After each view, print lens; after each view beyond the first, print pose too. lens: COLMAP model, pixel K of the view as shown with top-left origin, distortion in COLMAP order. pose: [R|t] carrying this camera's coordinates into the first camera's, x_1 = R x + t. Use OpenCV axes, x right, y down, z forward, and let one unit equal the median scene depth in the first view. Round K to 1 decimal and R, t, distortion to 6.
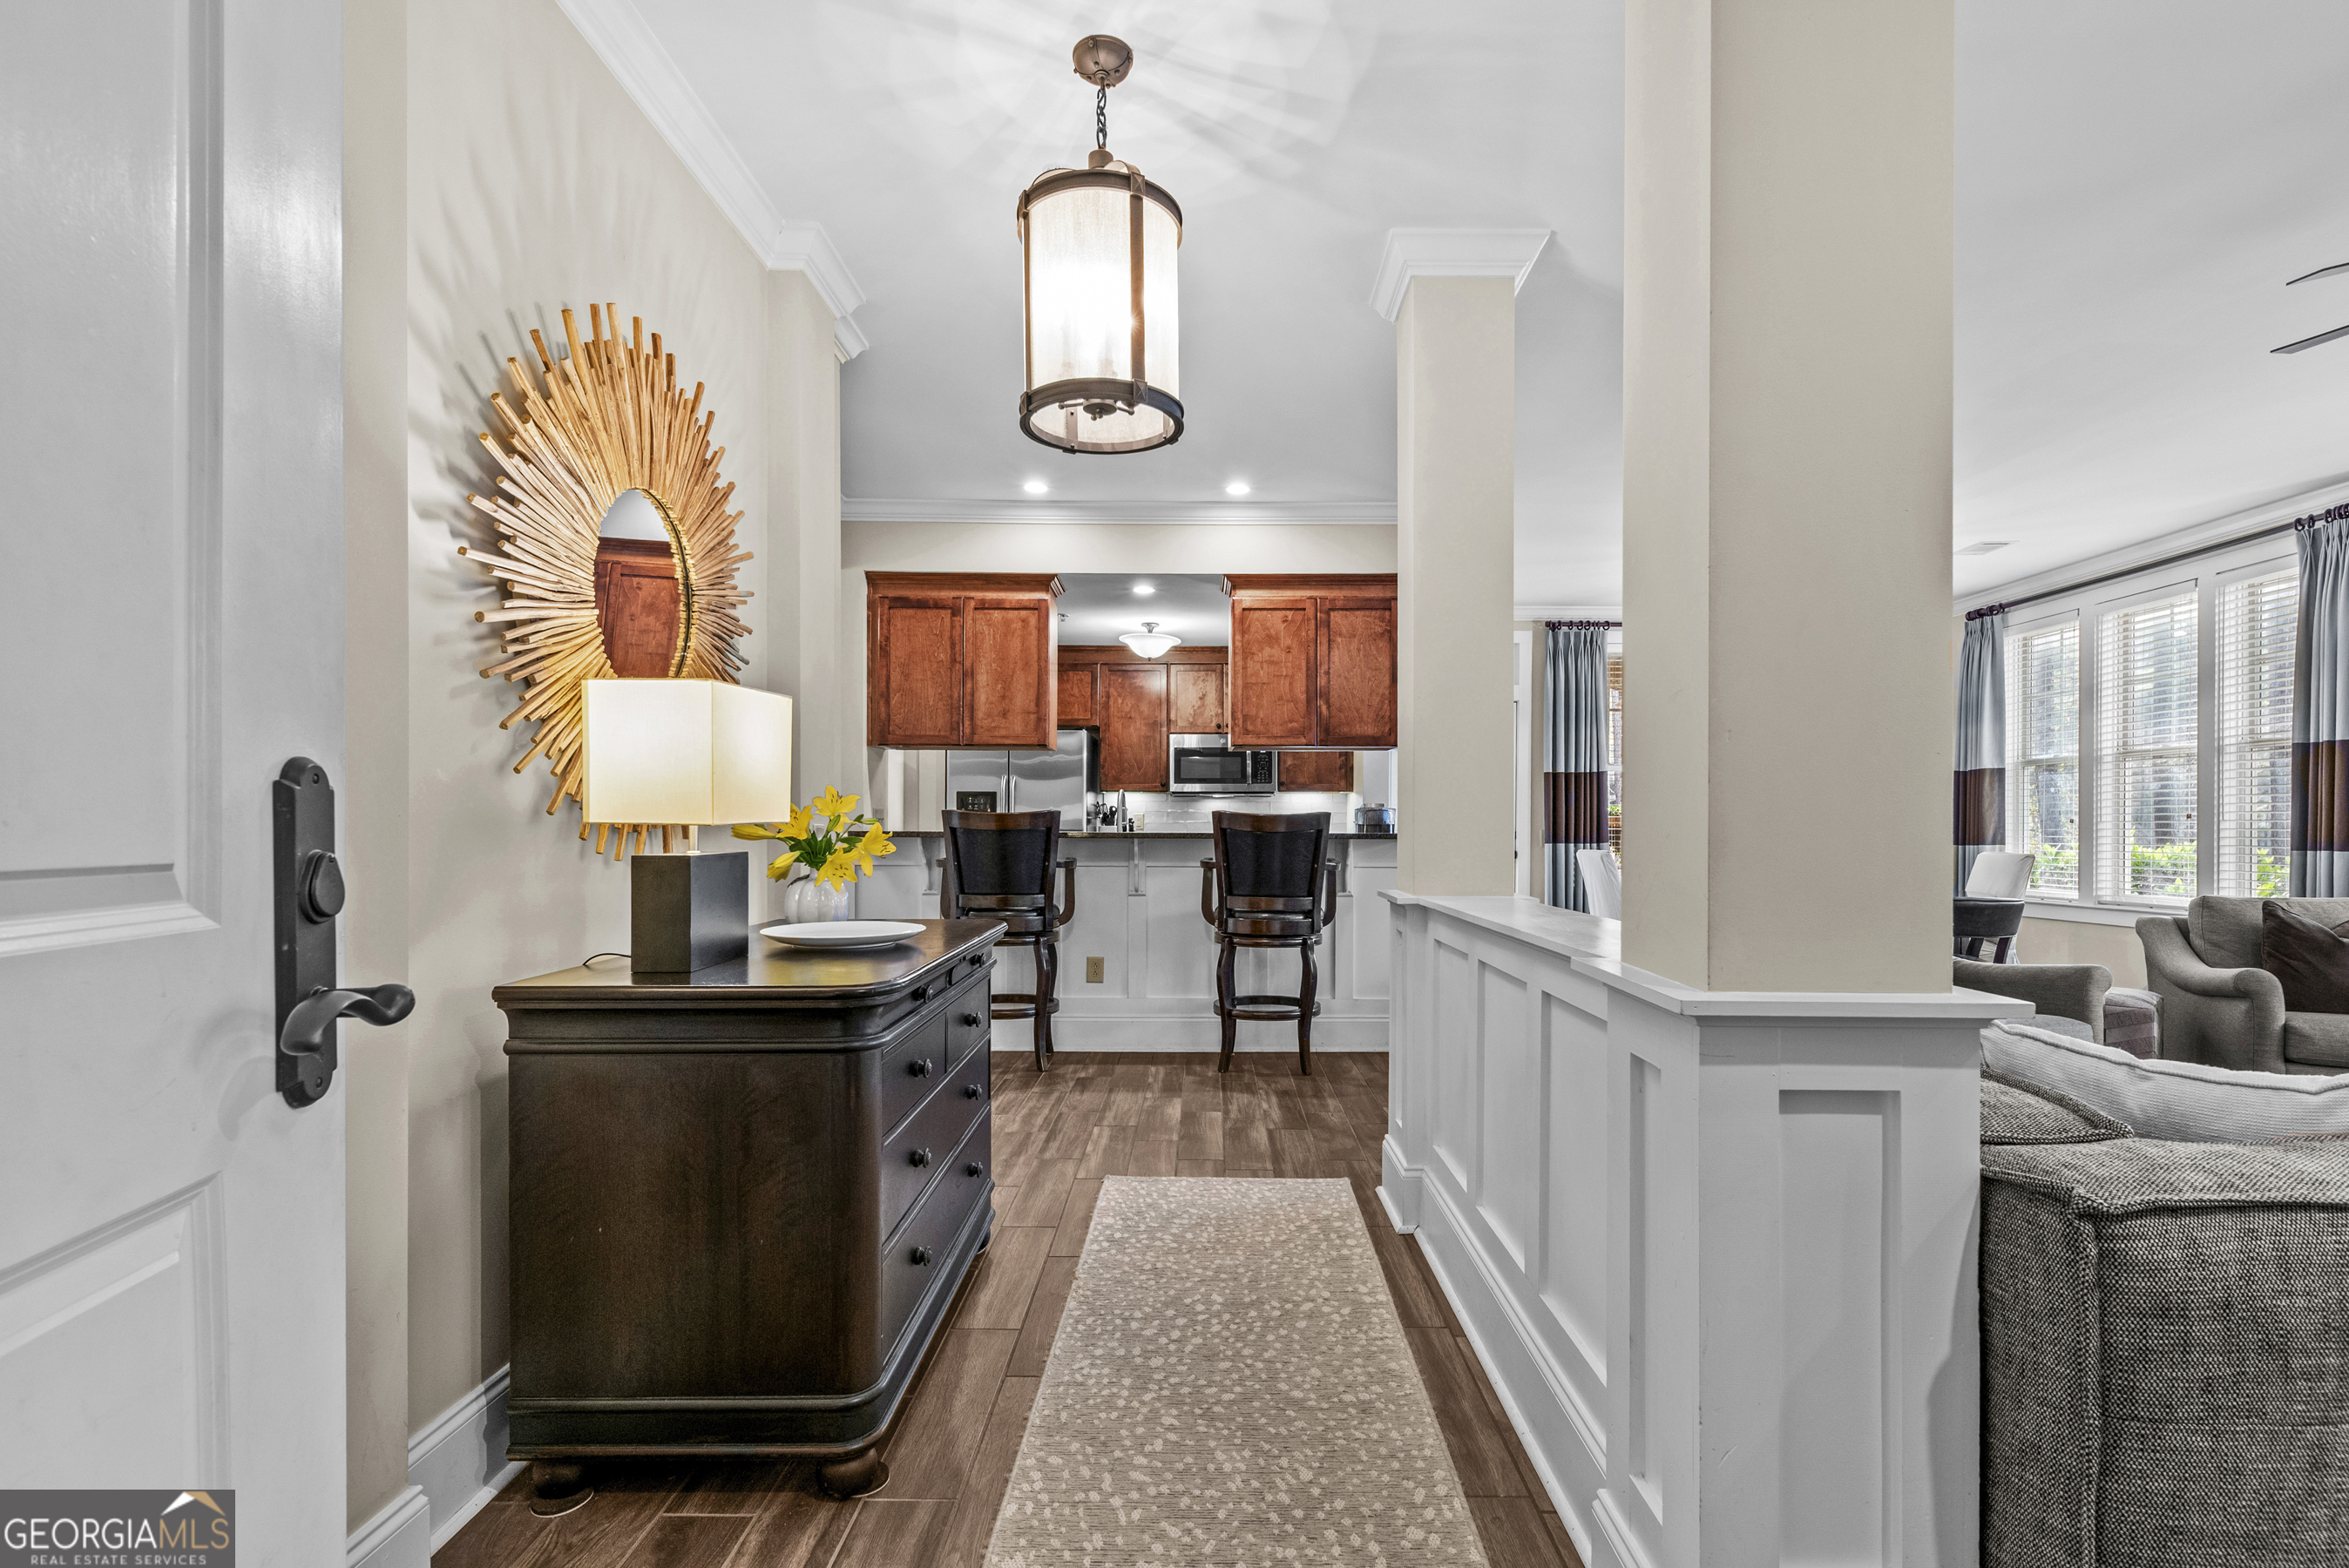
lens RADIAL K [[1082.0, 0, 1180.3], [0, 1082.0, 837.7], [0, 0, 1]] dist [-0.010678, -0.000614]
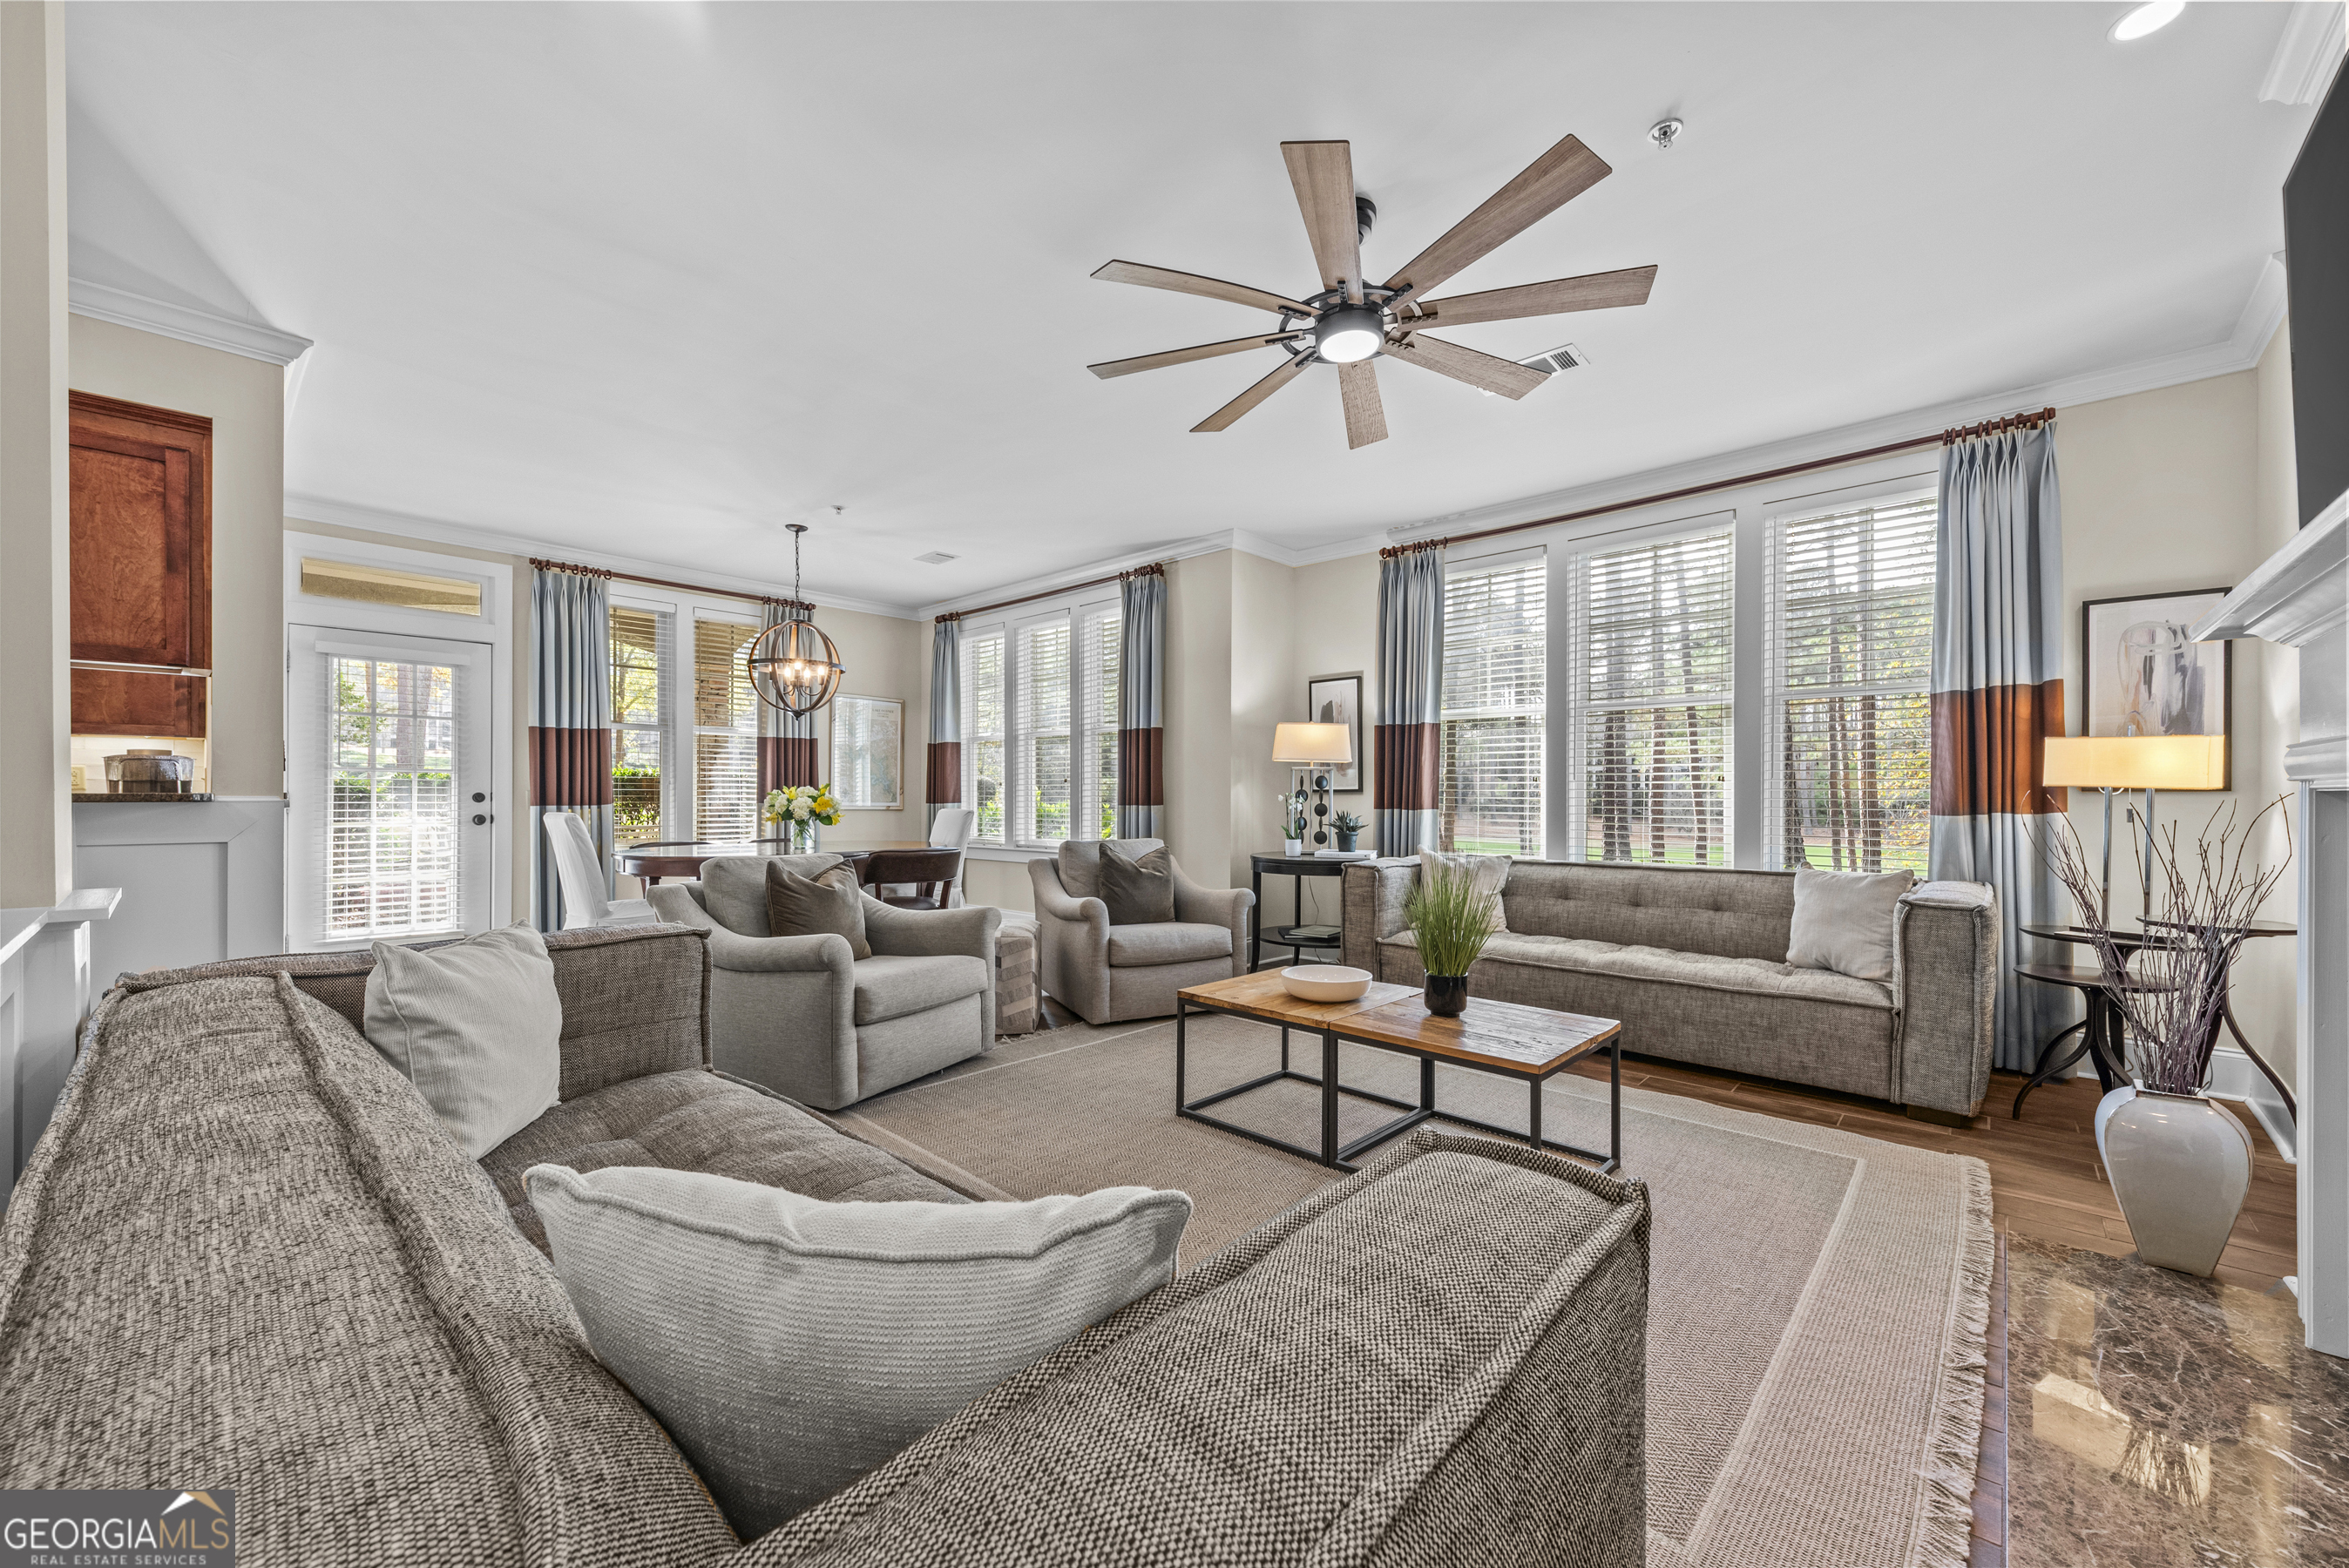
lens RADIAL K [[886.3, 0, 1178.9], [0, 886.3, 802.0], [0, 0, 1]] dist [0.001504, 0.000067]
pose [[0.654581, -0.007494, 0.755955, 0.162114], [0.004233, 0.999972, 0.006248, 0.000118], [-0.755980, -0.000890, 0.654594, 0.134942]]
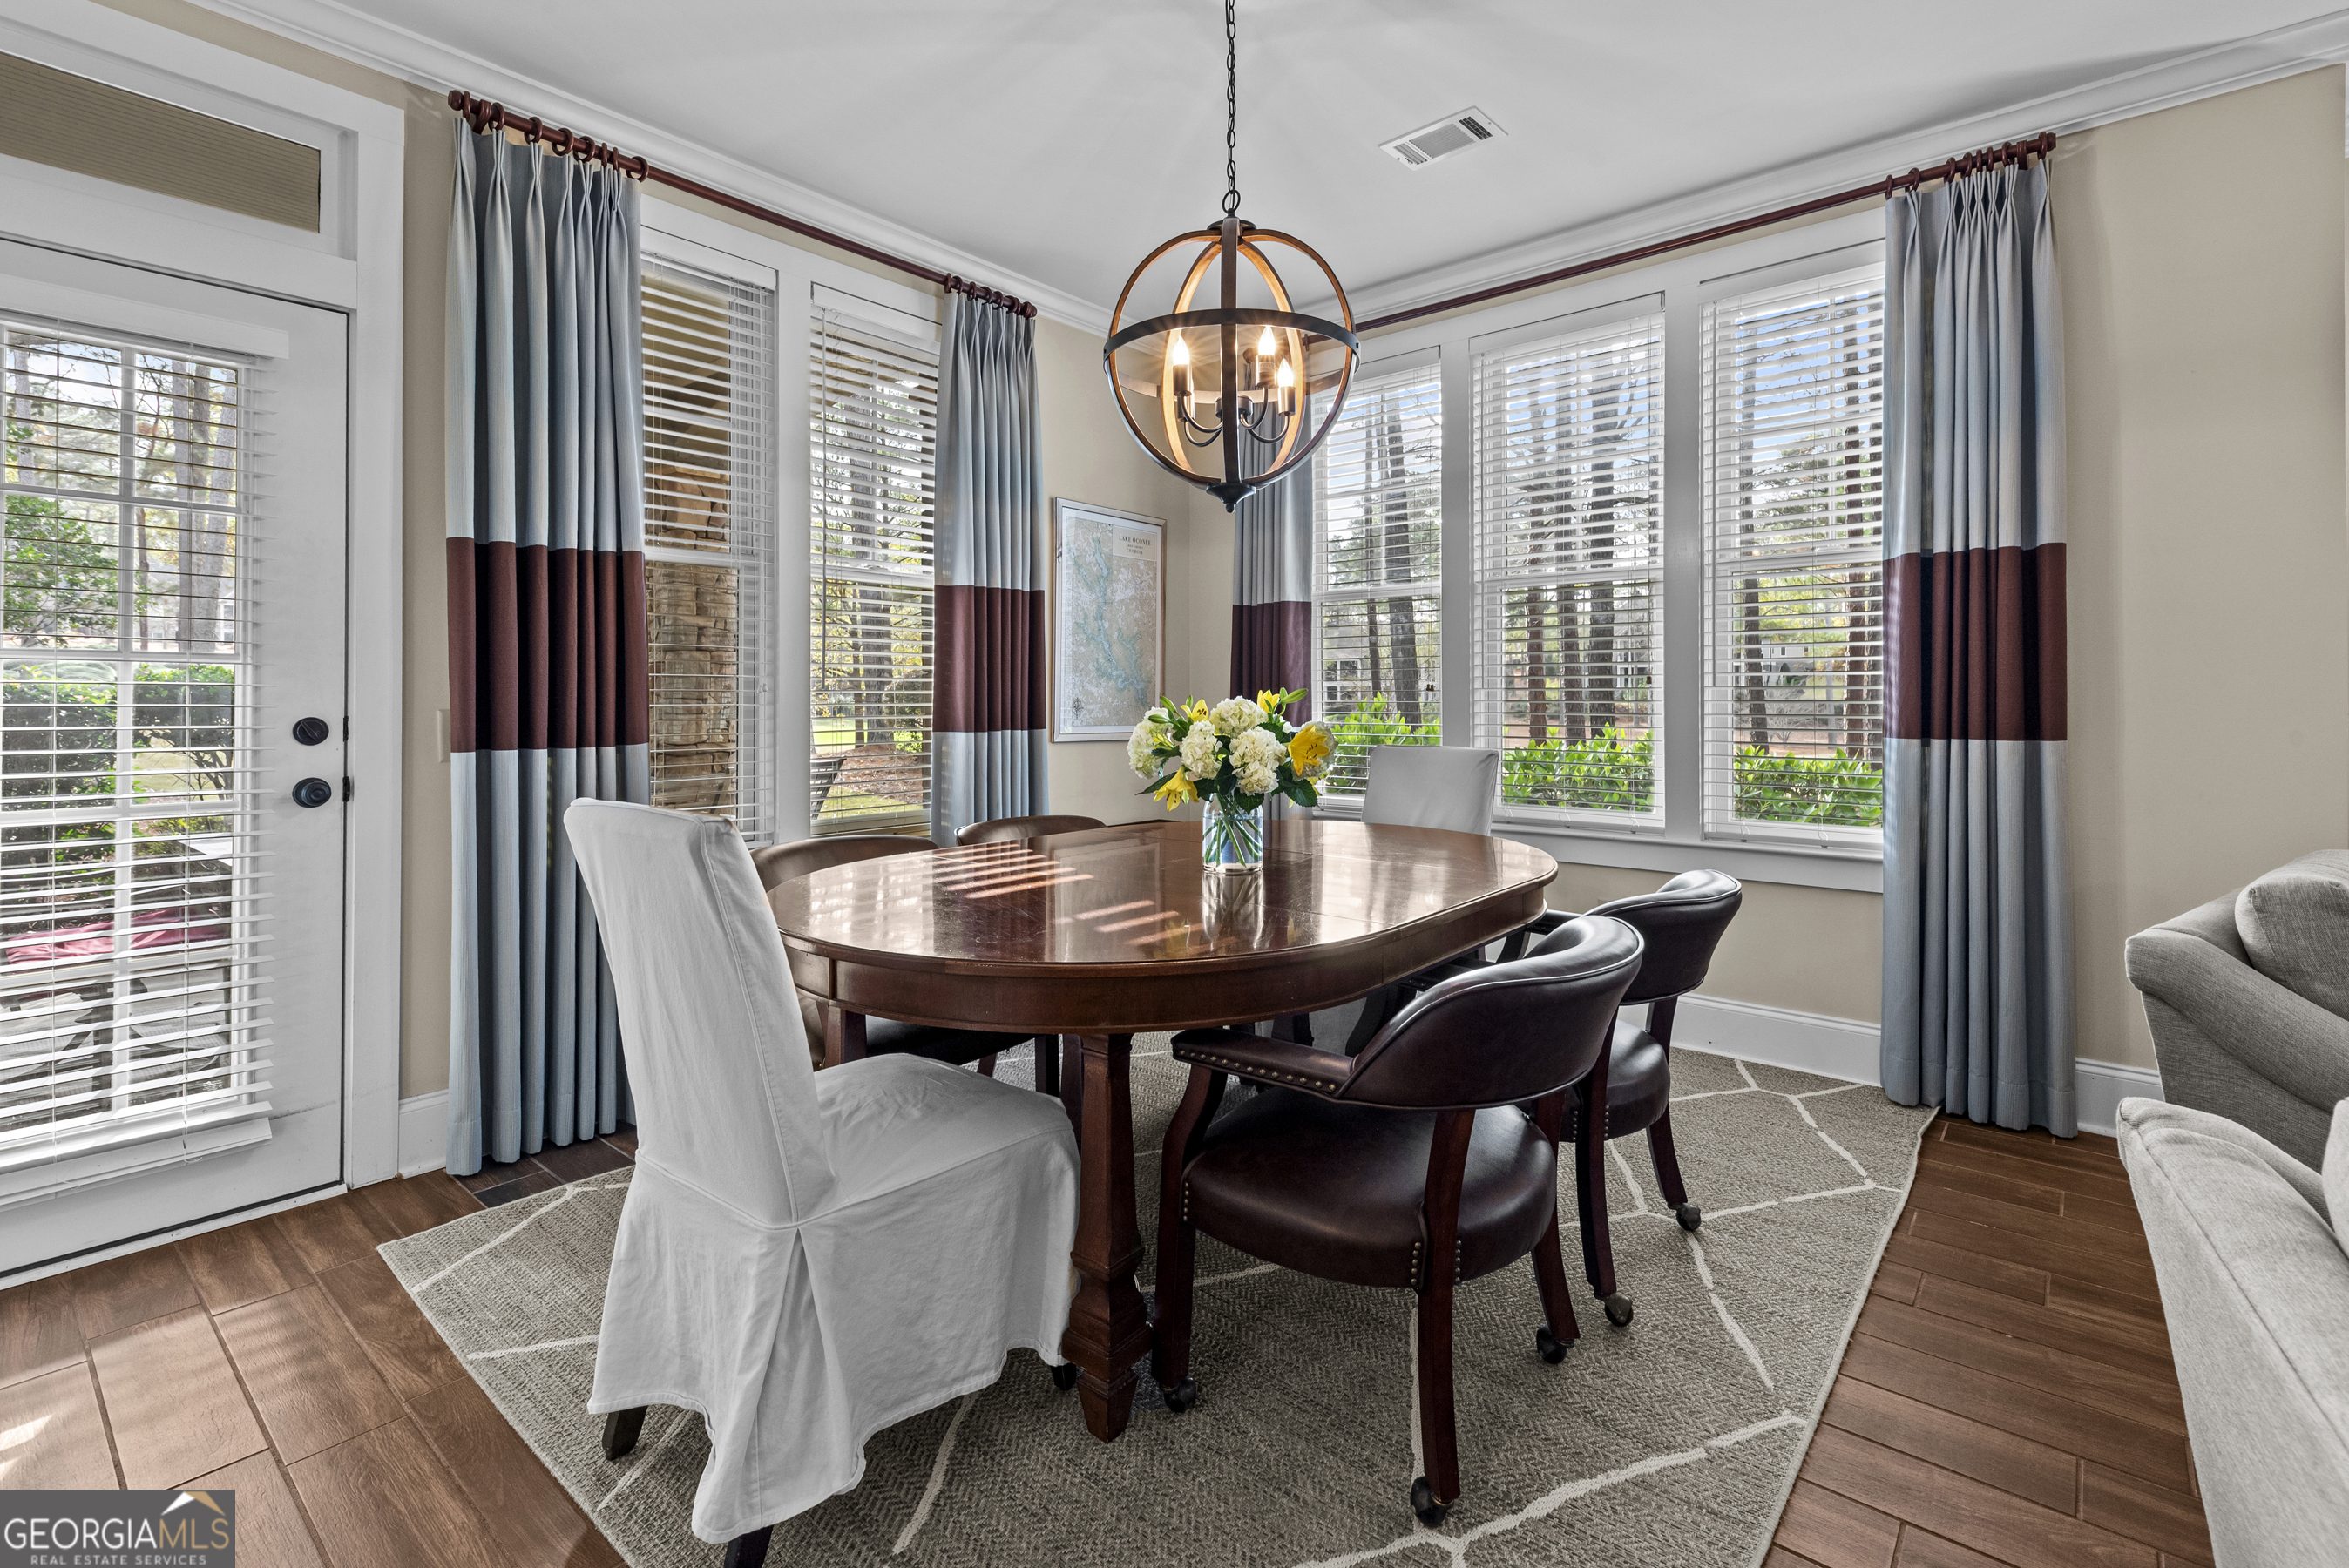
lens RADIAL K [[1073.1, 0, 1181.6], [0, 1073.1, 697.0], [0, 0, 1]] dist [0.000134, 0.000001]
pose [[0.631804, -0.003103, 0.775122, 0.272181], [0.009207, 0.999951, -0.003501, -0.010076], [-0.775073, 0.009348, 0.631802, 0.752231]]
